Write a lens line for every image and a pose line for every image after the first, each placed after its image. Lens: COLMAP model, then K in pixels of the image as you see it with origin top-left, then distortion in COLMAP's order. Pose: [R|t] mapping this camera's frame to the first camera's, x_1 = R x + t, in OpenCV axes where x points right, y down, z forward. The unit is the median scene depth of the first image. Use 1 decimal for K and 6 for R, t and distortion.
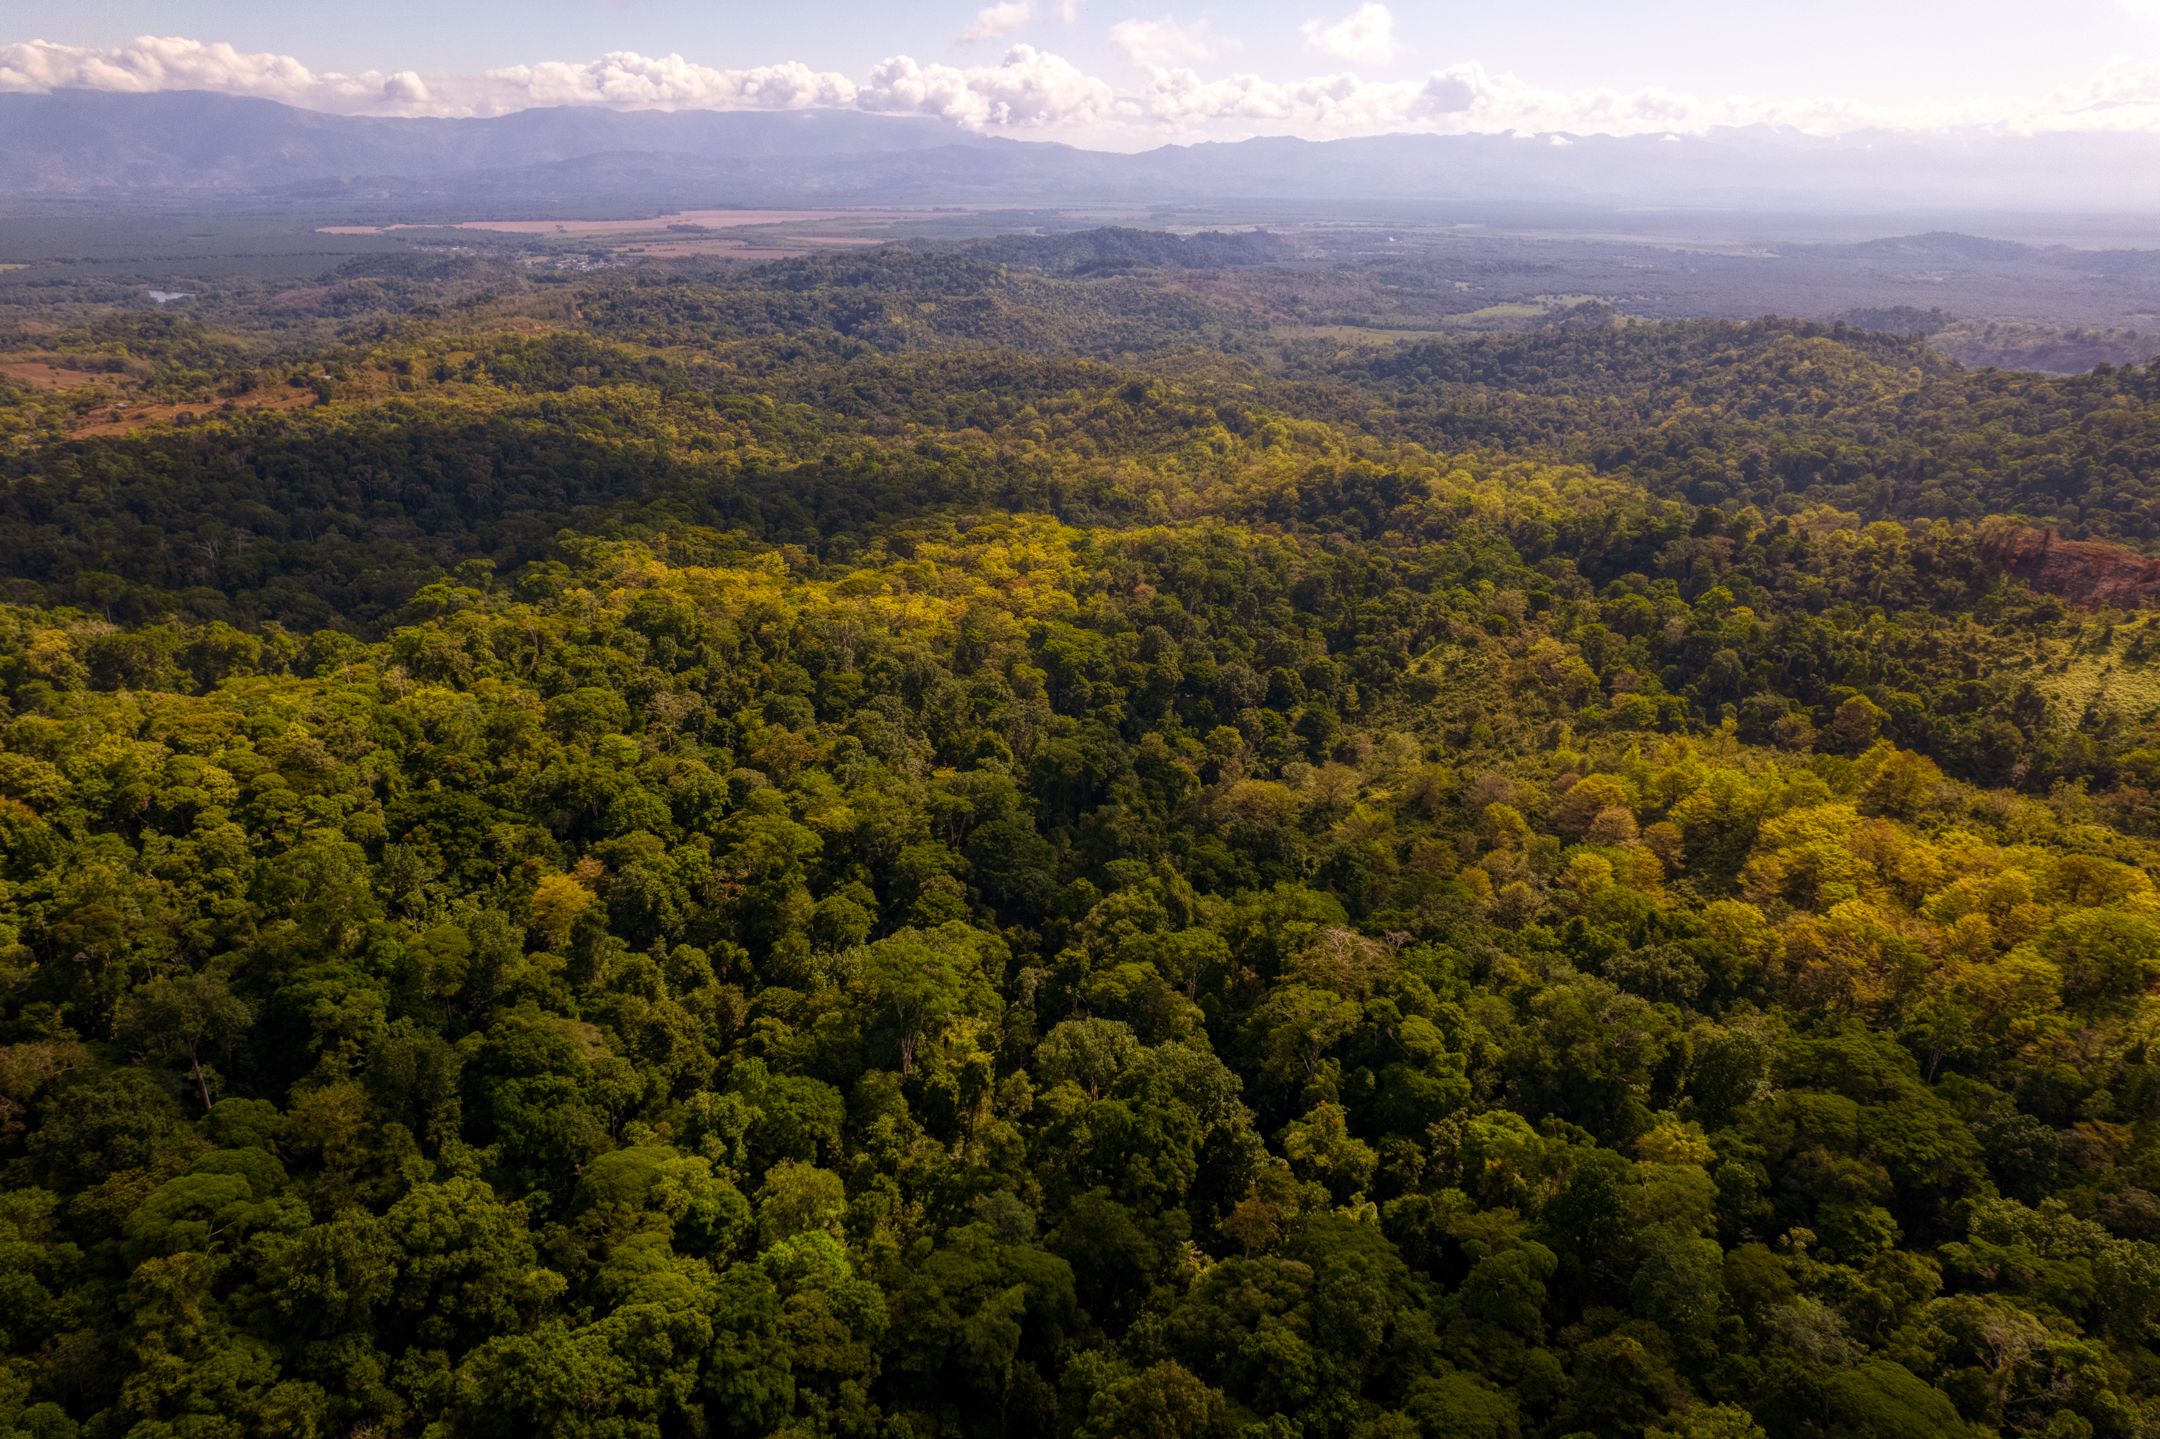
lens RADIAL K [[1376.3, 0, 1076.0], [0, 1376.3, 737.5], [0, 0, 1]] dist [-0.076455, 0.068075]
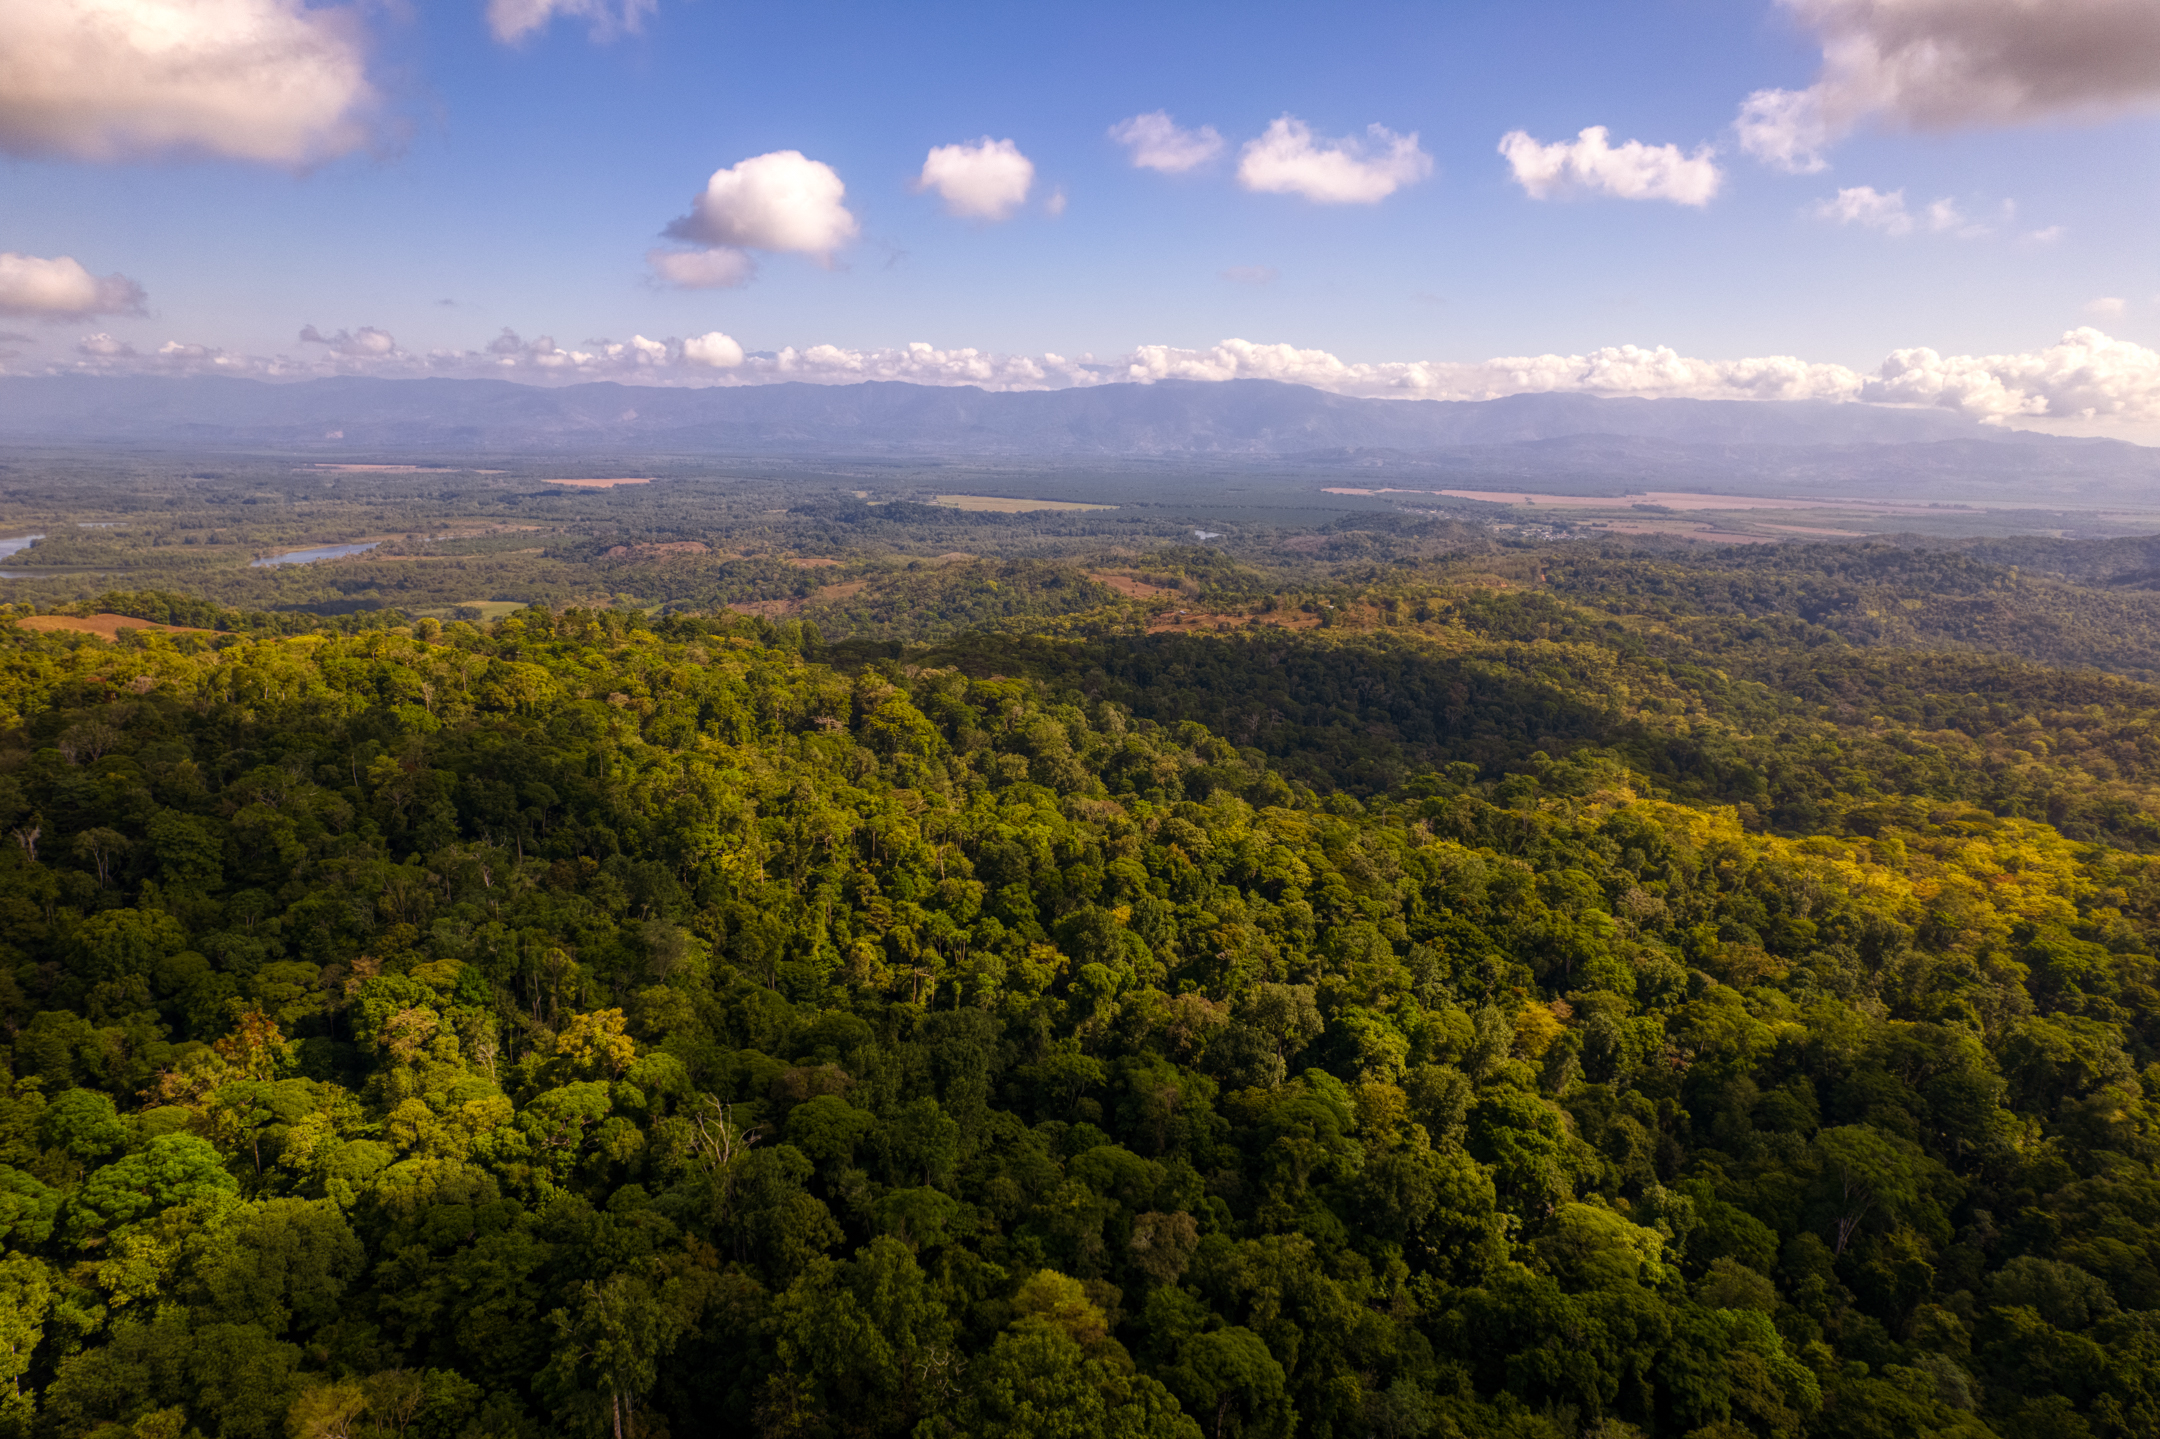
lens RADIAL K [[1376.3, 0, 1077.4], [0, 1376.3, 732.7], [0, 0, 1]] dist [-0.076455, 0.068075]
pose [[0.793811, 0.143811, -0.590917, -0.013082], [-0.254121, 0.961185, -0.107452, 0.047018], [0.552528, 0.235461, 0.799545, -0.107988]]
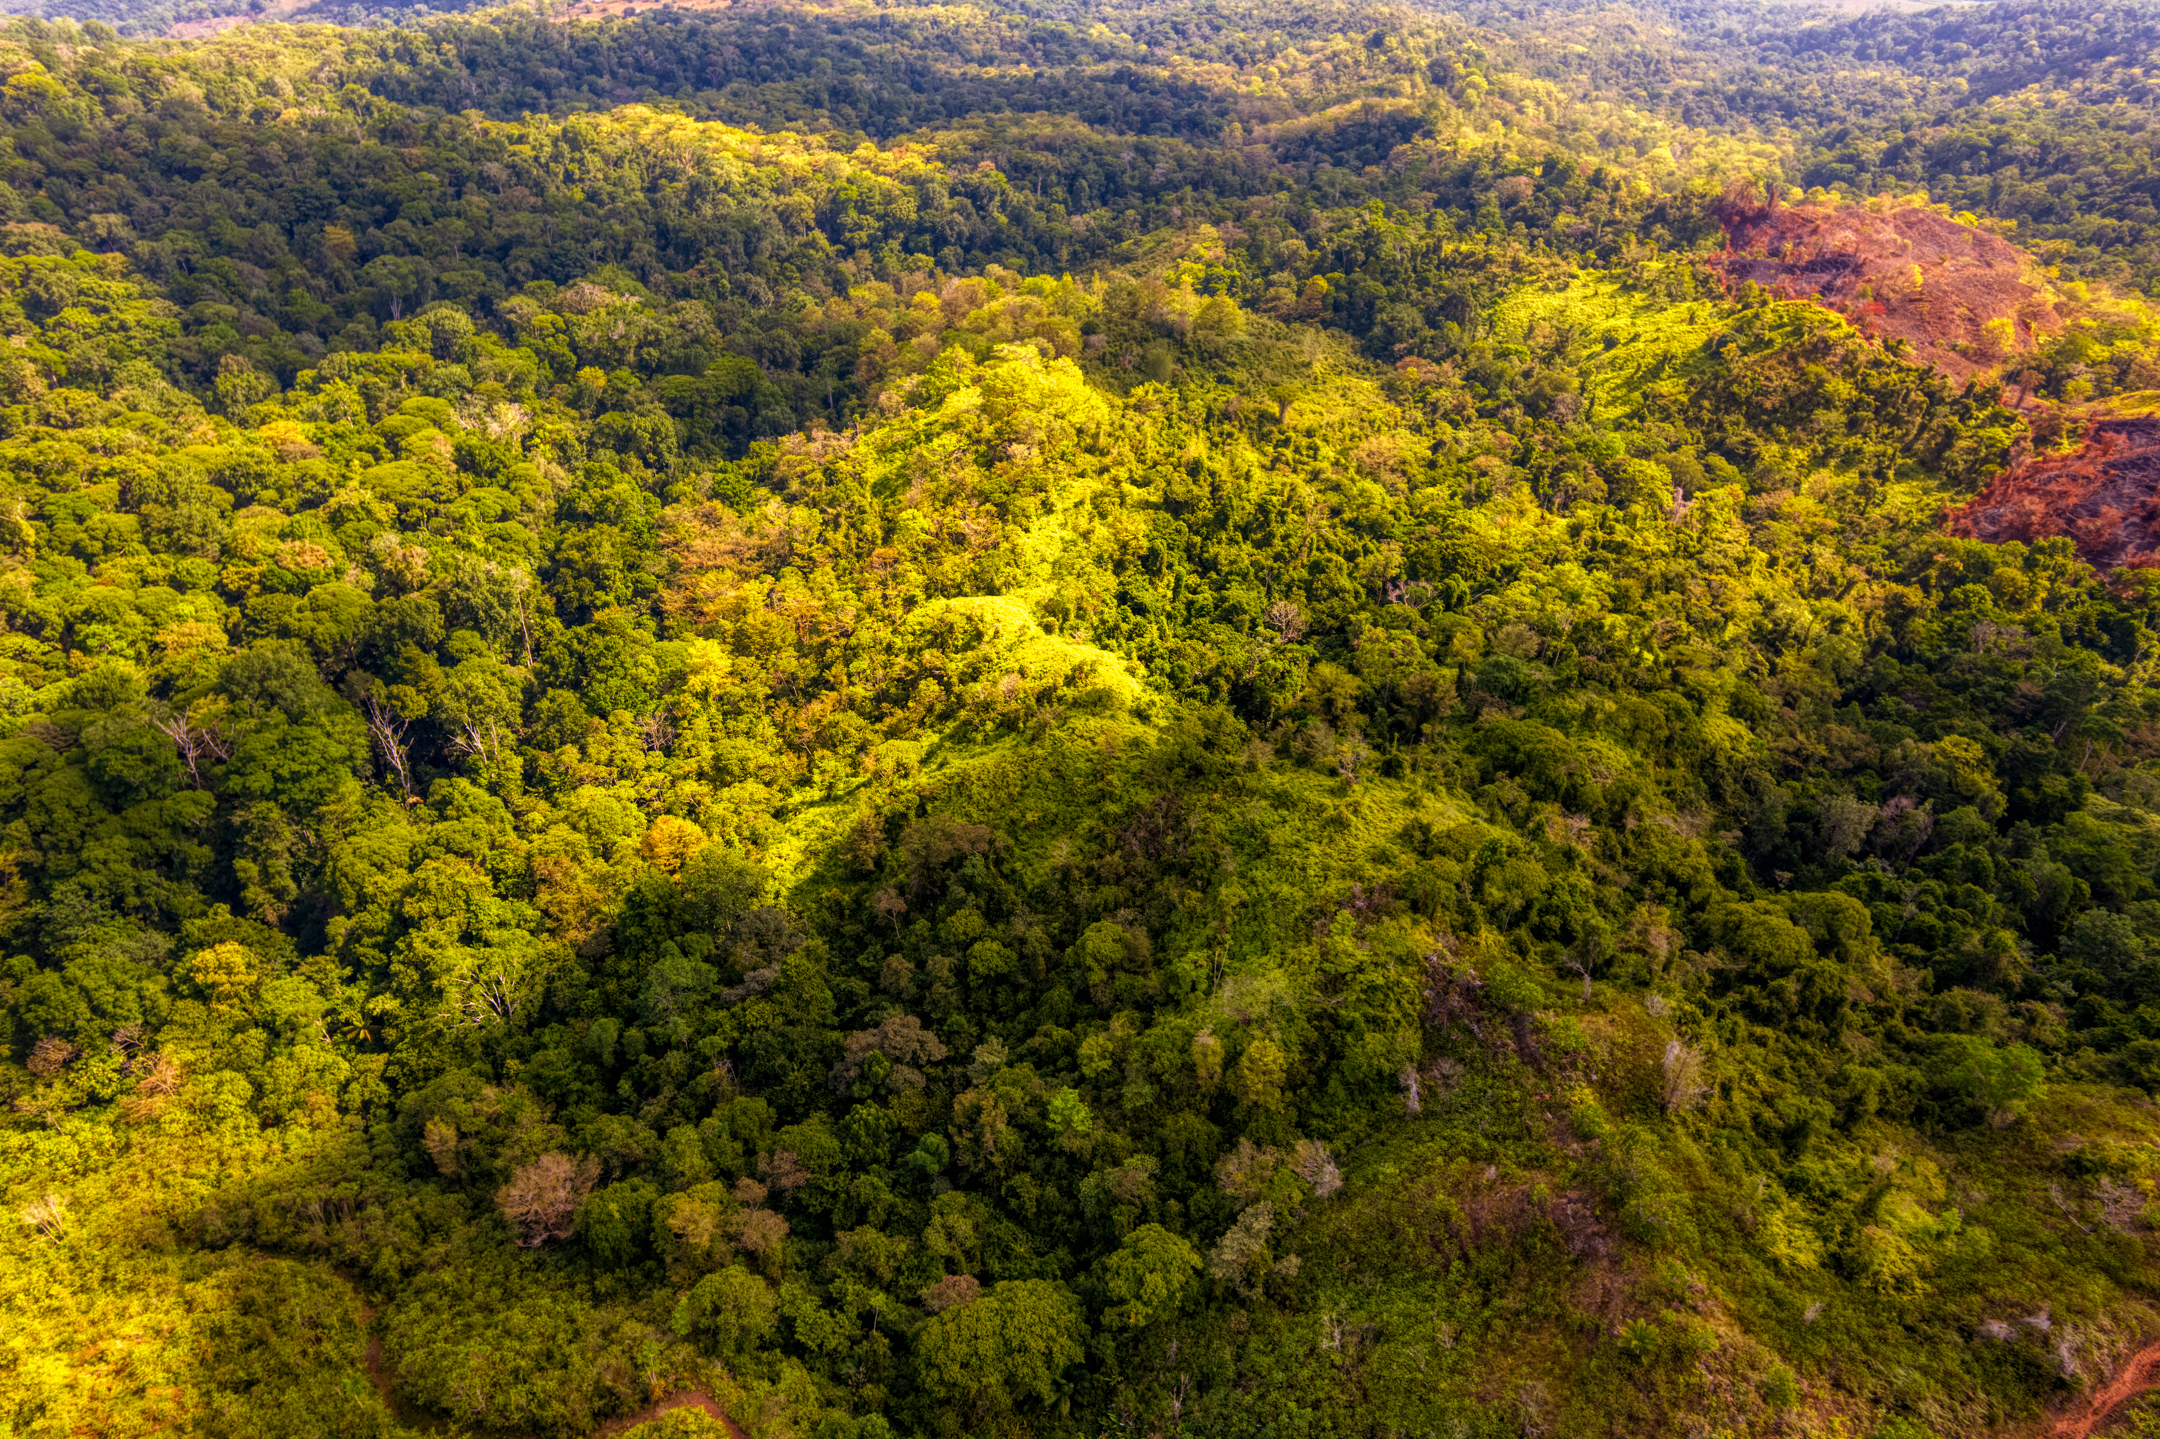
lens RADIAL K [[1376.3, 0, 1072.9], [0, 1376.3, 762.4], [0, 0, 1]] dist [-0.076455, 0.068075]
pose [[0.895648, 0.251880, -0.366566, 0.656881], [-0.160126, 0.951530, 0.262585, 0.069818], [0.414939, -0.176487, 0.892568, -0.192693]]
